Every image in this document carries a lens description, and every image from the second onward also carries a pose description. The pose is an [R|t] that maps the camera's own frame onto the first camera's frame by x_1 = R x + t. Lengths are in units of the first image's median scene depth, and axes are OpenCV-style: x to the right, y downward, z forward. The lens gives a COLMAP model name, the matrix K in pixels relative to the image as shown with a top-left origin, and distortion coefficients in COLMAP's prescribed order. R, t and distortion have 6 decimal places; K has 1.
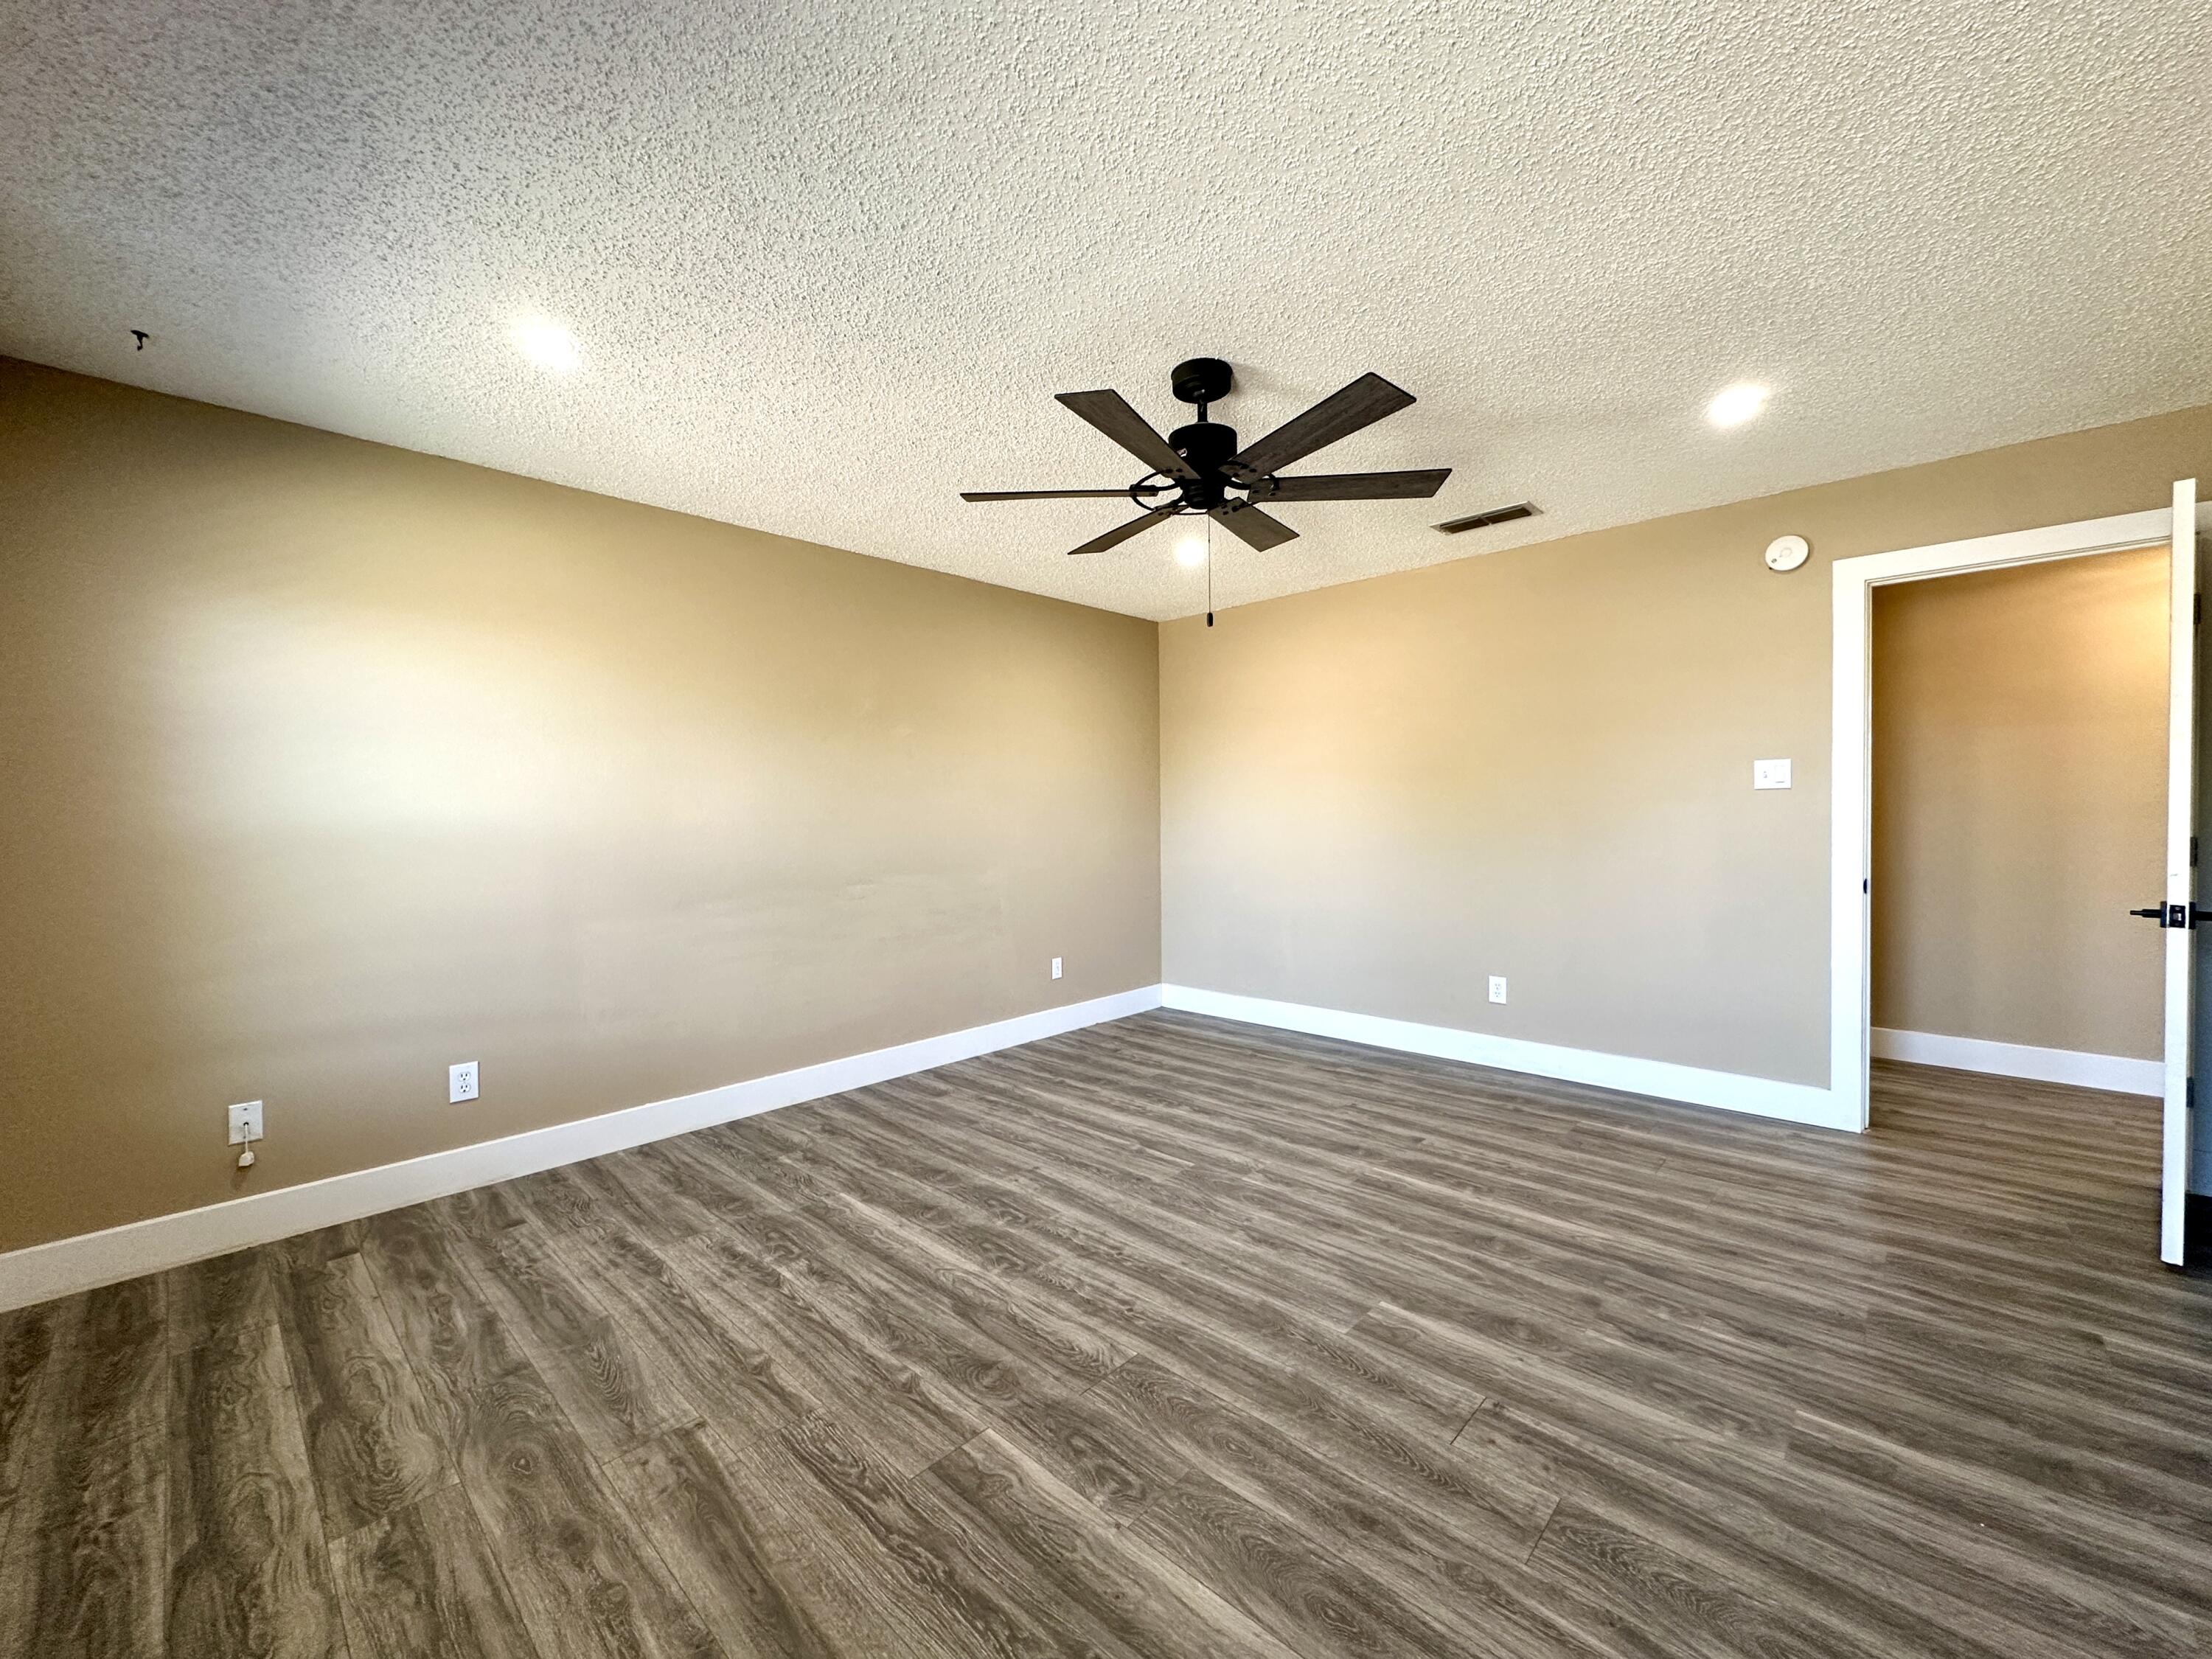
lens RADIAL K [[879.1, 0, 1103.7], [0, 879.1, 829.8], [0, 0, 1]] dist [-0.001214, 0.000162]
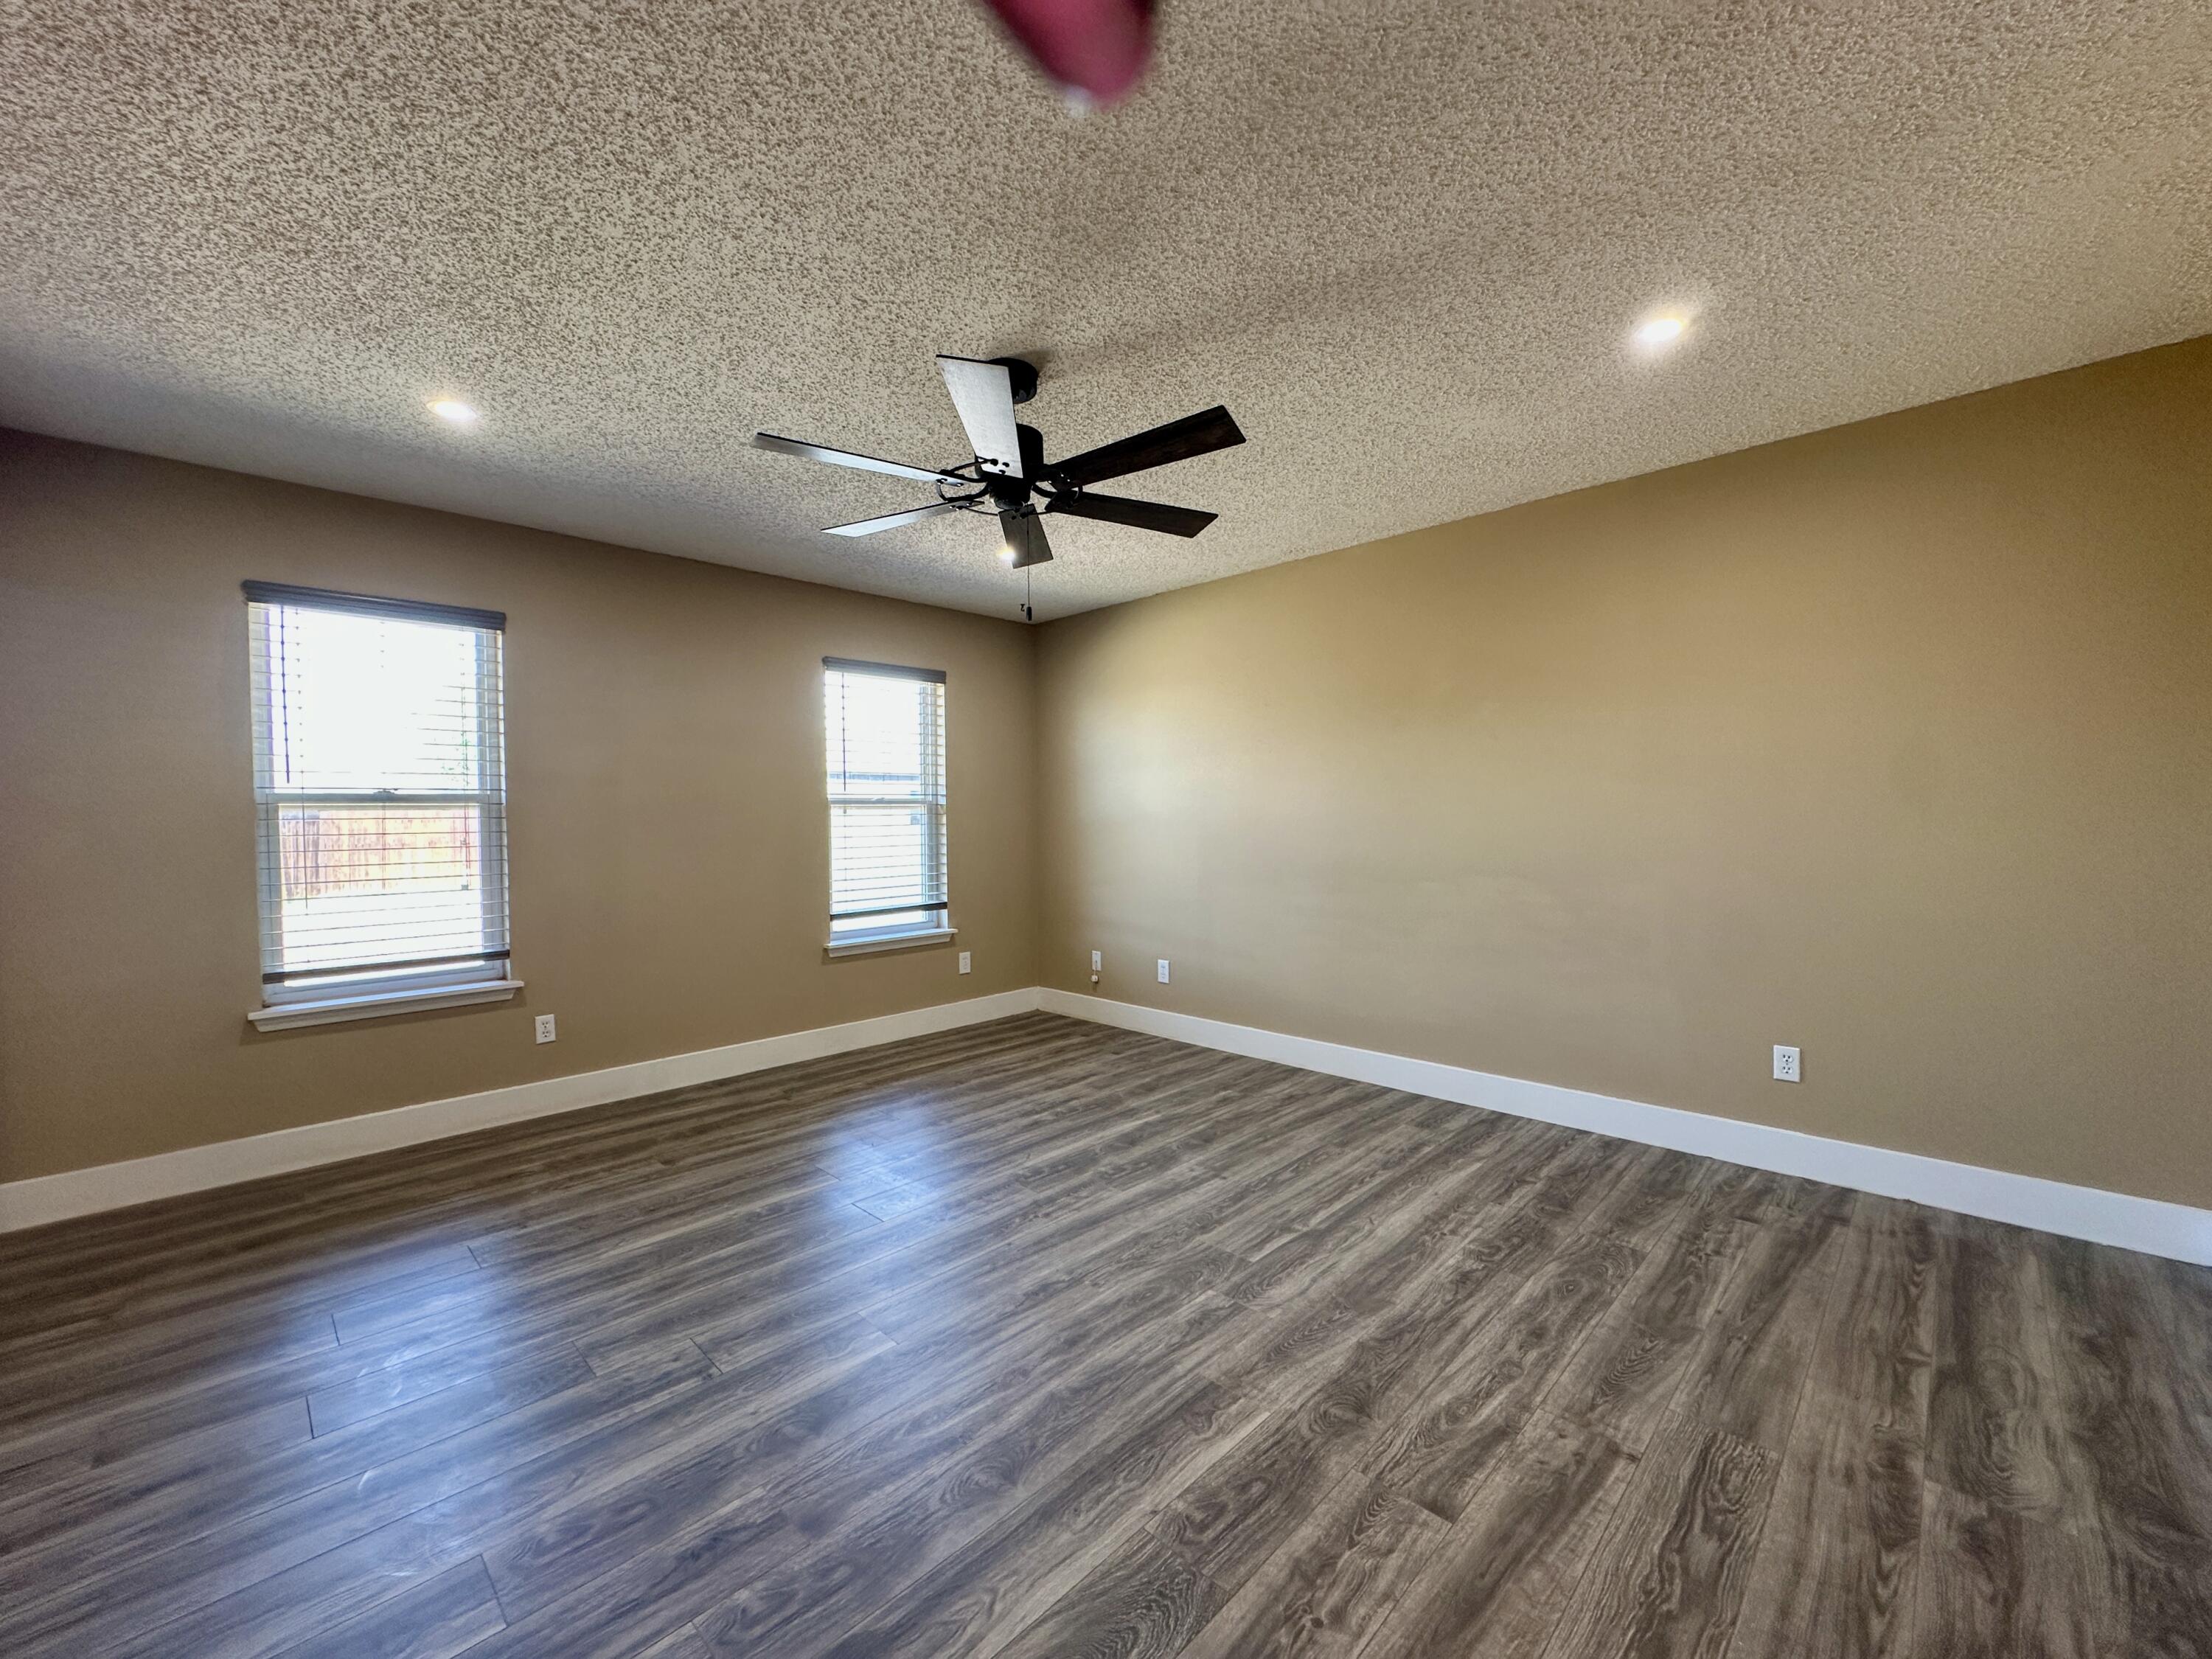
lens RADIAL K [[879.1, 0, 1103.7], [0, 879.1, 829.8], [0, 0, 1]] dist [-0.001214, 0.000162]
pose [[-0.023477, 0.028039, -0.999331, 0.848778], [-0.004689, 0.999593, 0.028157, -0.022499], [0.999713, 0.005347, -0.023336, 0.858187]]
